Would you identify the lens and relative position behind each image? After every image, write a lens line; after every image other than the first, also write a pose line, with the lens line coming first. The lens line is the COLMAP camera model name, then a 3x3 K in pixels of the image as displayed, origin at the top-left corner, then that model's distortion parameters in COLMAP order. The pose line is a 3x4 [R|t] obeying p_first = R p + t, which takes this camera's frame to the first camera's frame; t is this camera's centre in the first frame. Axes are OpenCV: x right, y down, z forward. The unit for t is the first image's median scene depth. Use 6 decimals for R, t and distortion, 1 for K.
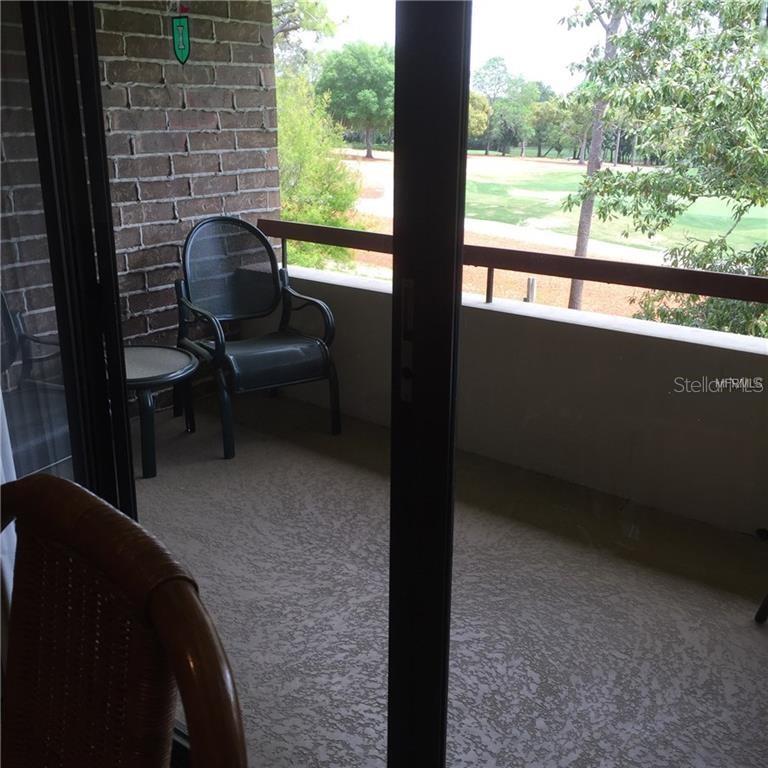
lens RADIAL K [[875.1, 0, 379.2], [0, 875.1, 381.8], [0, 0, 1]] dist [0.029500, 0.000000]
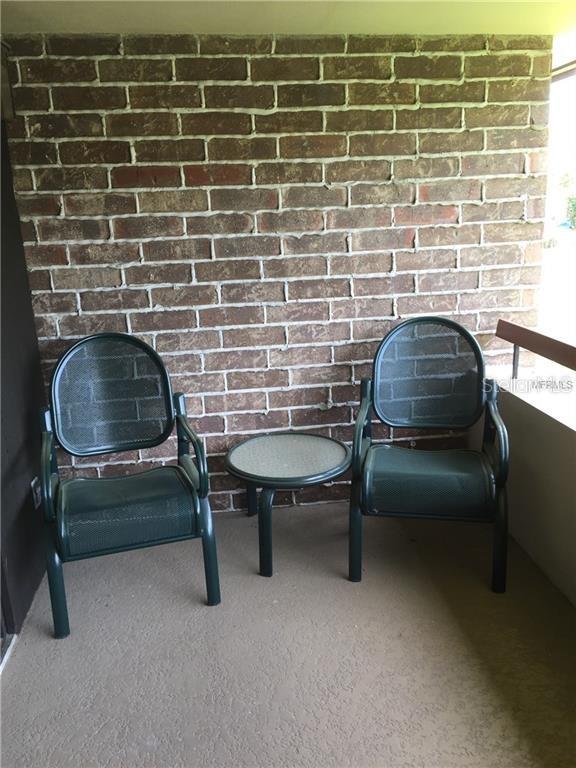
lens RADIAL K [[646.3, 0, 287.2], [0, 646.3, 384.4], [0, 0, 1]] dist [0.053487, -0.015320]
pose [[0.708310, 0.147571, -0.690305, 0.198743], [-0.168979, 0.984919, 0.037165, -0.116102], [0.685378, 0.090323, 0.722564, 0.397768]]
